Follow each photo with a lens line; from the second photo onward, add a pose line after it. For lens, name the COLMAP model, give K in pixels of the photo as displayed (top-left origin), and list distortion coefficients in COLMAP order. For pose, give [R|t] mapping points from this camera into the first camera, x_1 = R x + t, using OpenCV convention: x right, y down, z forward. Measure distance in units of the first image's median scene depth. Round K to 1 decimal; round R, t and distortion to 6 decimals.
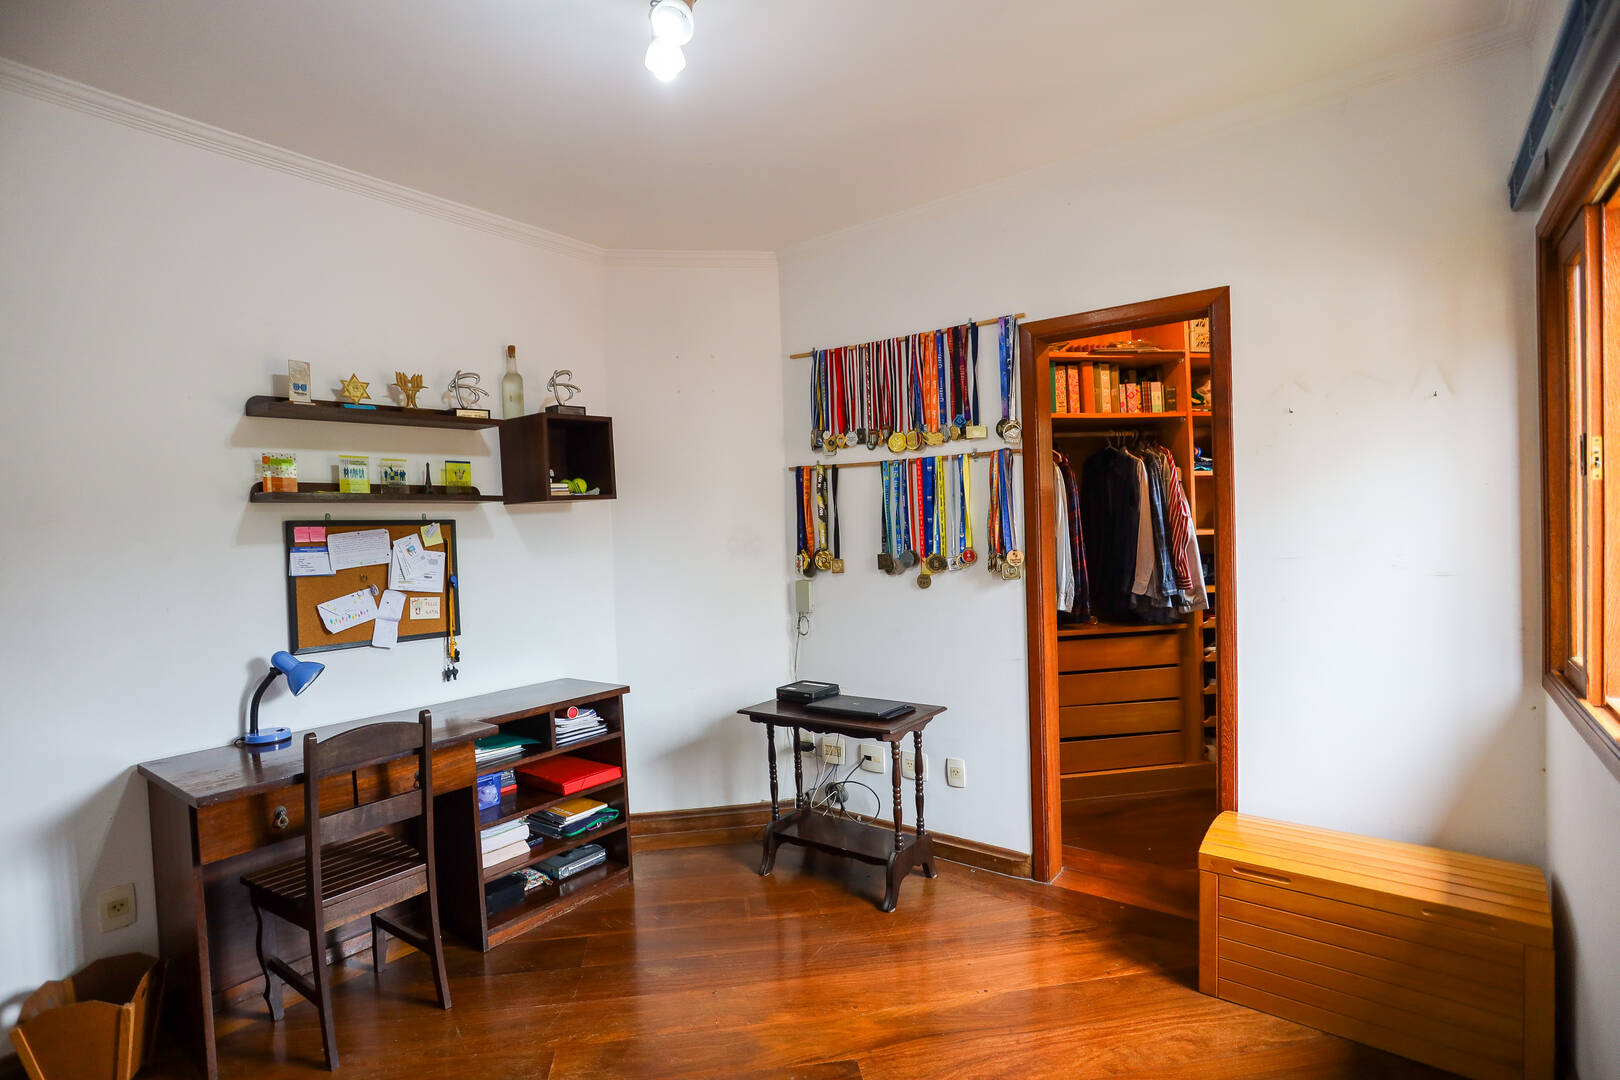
lens RADIAL K [[788.5, 0, 806.0], [0, 788.5, 550.1], [0, 0, 1]] dist [-0.075044, 0.033077]
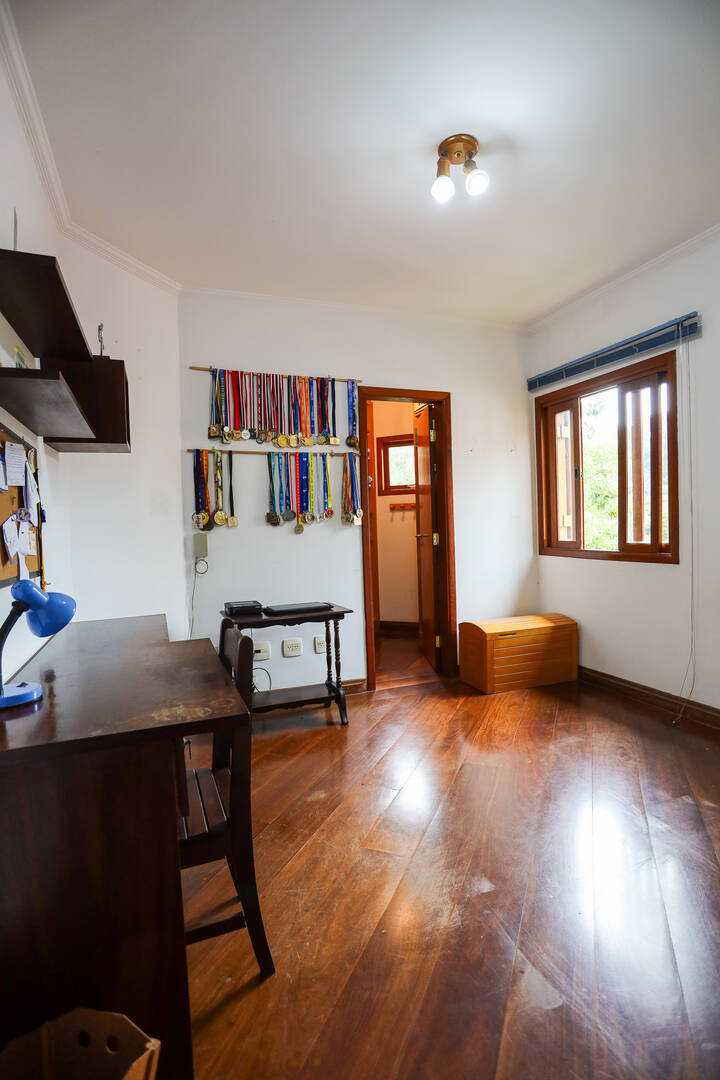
lens RADIAL K [[525.7, 0, 367.1], [0, 525.7, 544.1], [0, 0, 1]] dist [-0.075044, 0.033077]
pose [[0.521440, -0.012801, 0.853192, -0.694908], [0.037176, 0.999279, -0.007728, 0.083372], [-0.852478, 0.035748, 0.521540, 0.323191]]
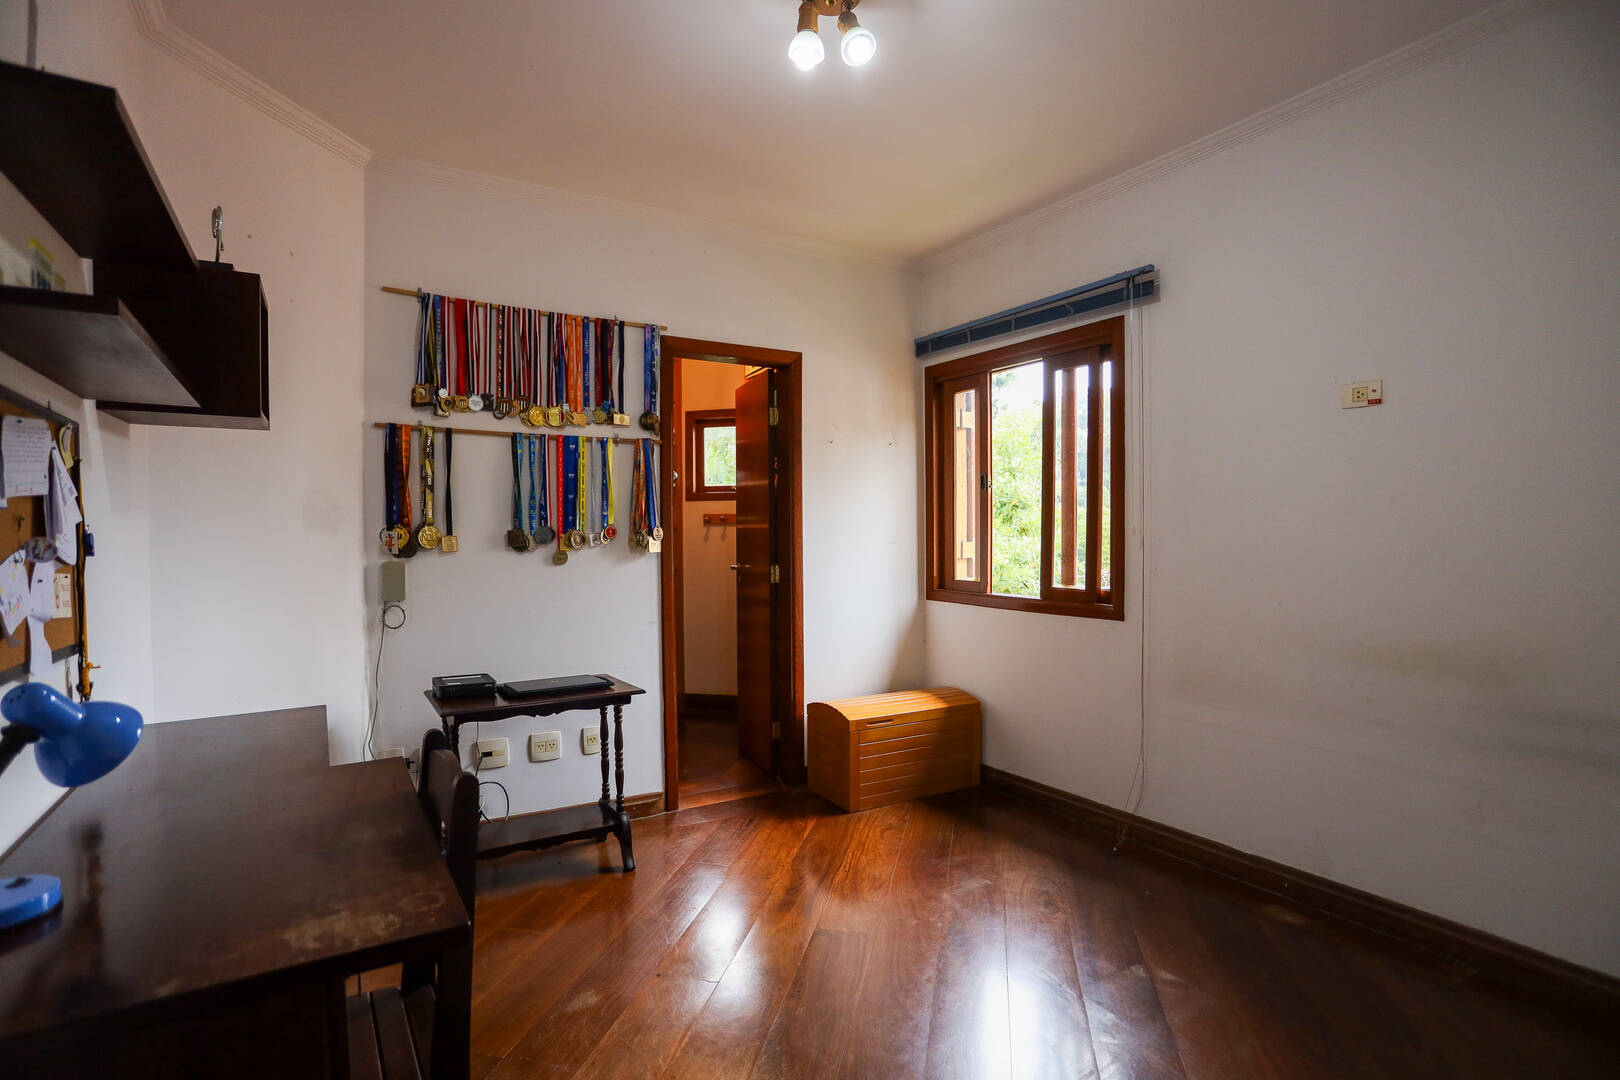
lens RADIAL K [[788.5, 0, 806.0], [0, 788.5, 550.1], [0, 0, 1]] dist [-0.075044, 0.033077]
pose [[0.362661, 0.012350, 0.931839, -0.672077], [0.019022, 0.999606, -0.020651, 0.056839], [-0.931727, 0.025214, 0.362283, 0.343424]]
